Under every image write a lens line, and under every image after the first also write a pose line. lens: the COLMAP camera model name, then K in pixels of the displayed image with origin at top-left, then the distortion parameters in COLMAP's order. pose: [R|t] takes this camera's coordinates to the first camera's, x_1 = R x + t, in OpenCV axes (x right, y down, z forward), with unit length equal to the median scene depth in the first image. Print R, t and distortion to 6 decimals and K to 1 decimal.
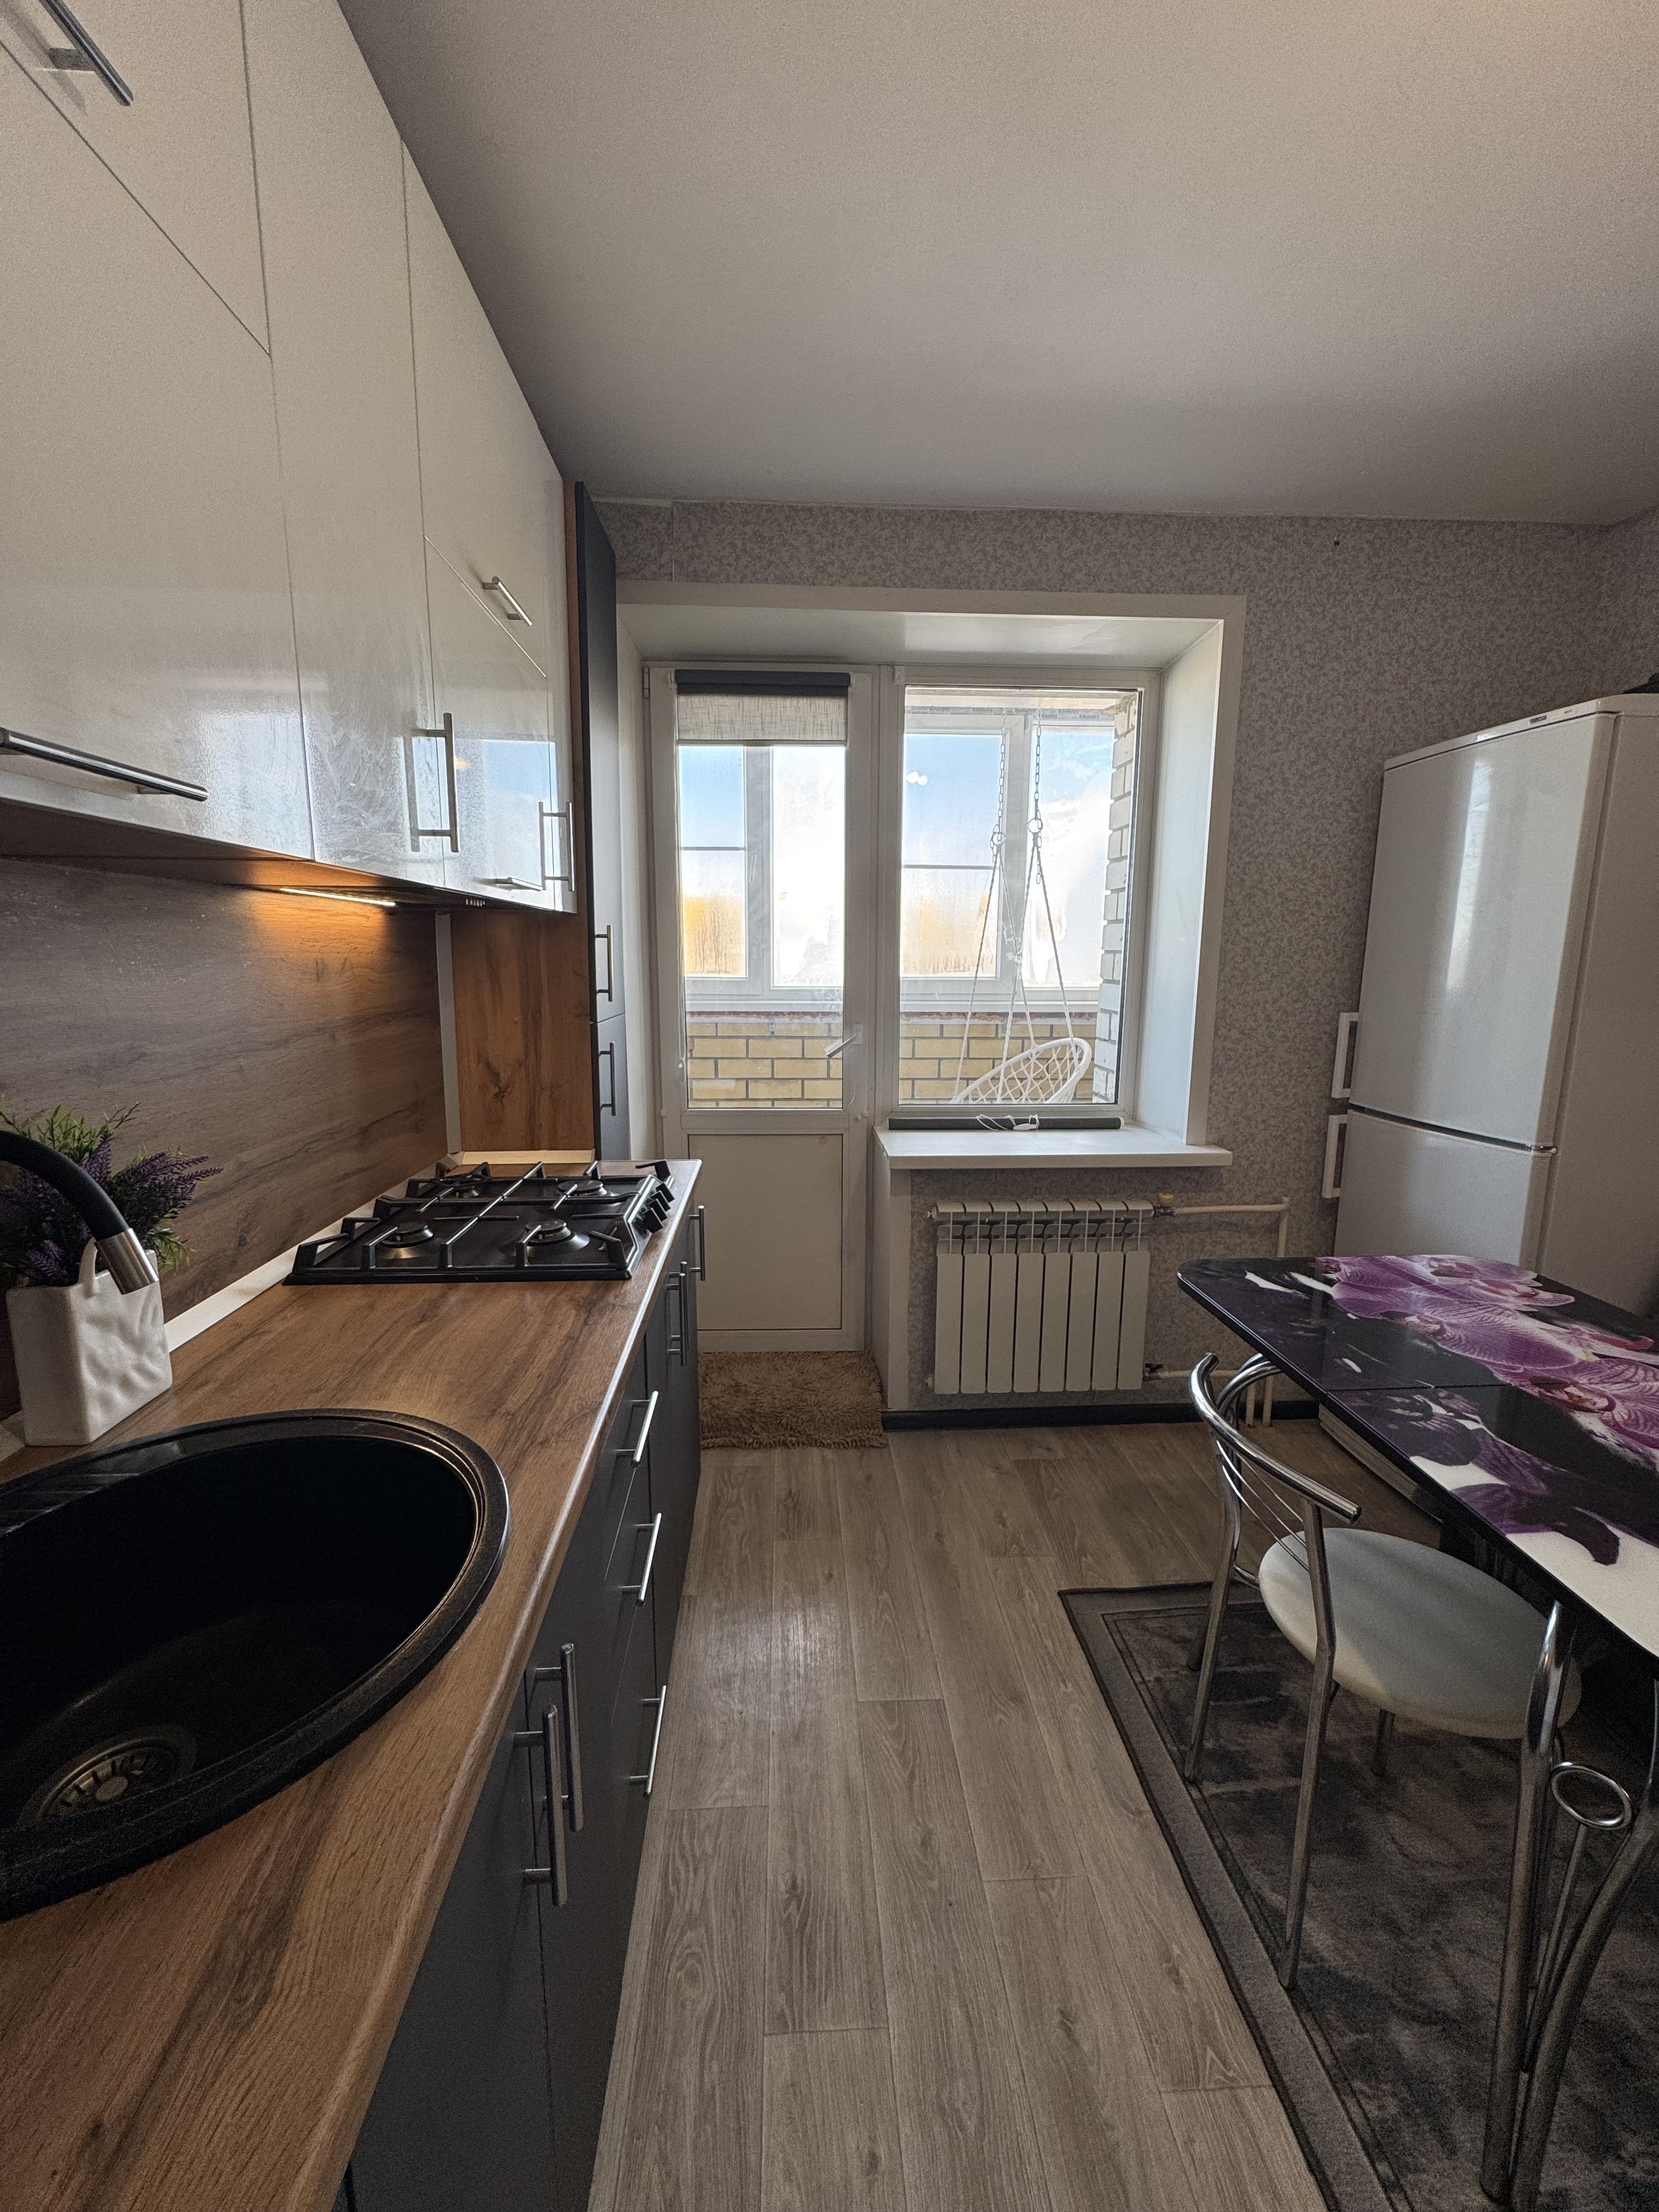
lens RADIAL K [[881.3, 0, 831.6], [0, 881.3, 1104.4], [0, 0, 1]] dist [-0.002434, 0.000479]
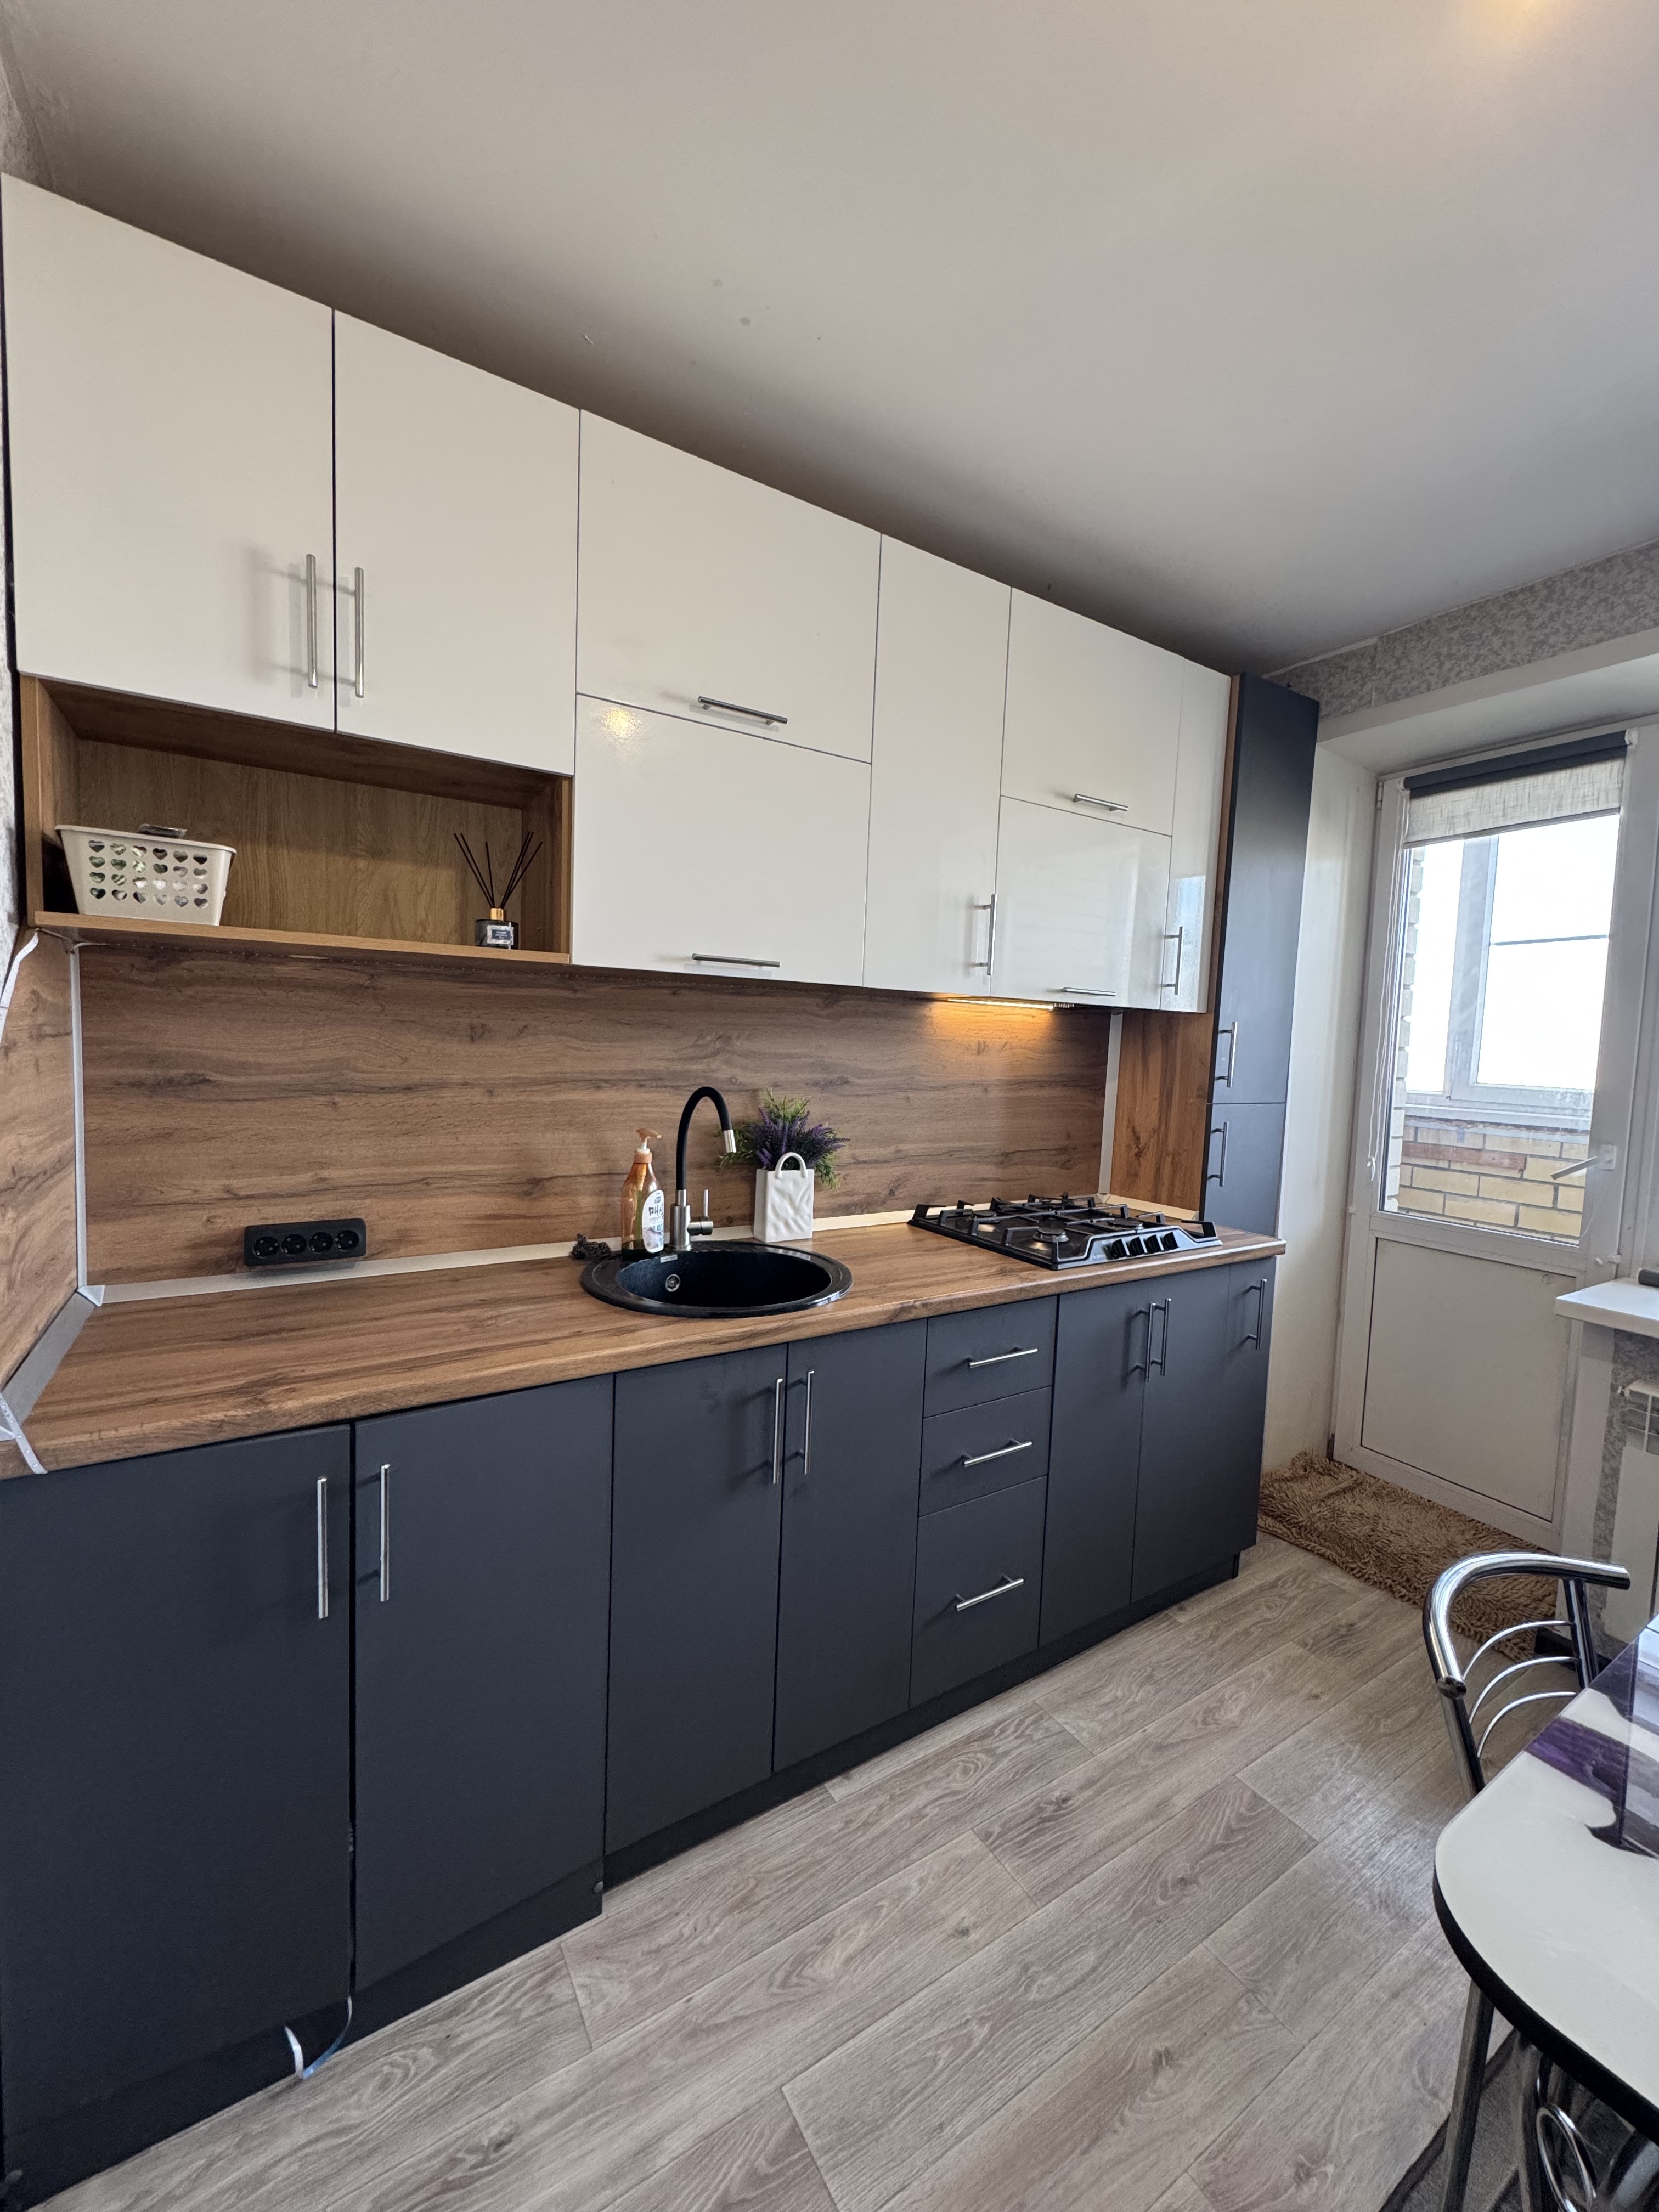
lens RADIAL K [[881.3, 0, 829.9], [0, 881.3, 1103.5], [0, 0, 1]] dist [-0.002434, 0.000479]
pose [[0.484994, 0.076285, -0.871184, 0.510207], [-0.179475, 0.983666, -0.013781, 0.014818], [0.855903, 0.163039, 0.490763, -0.014216]]
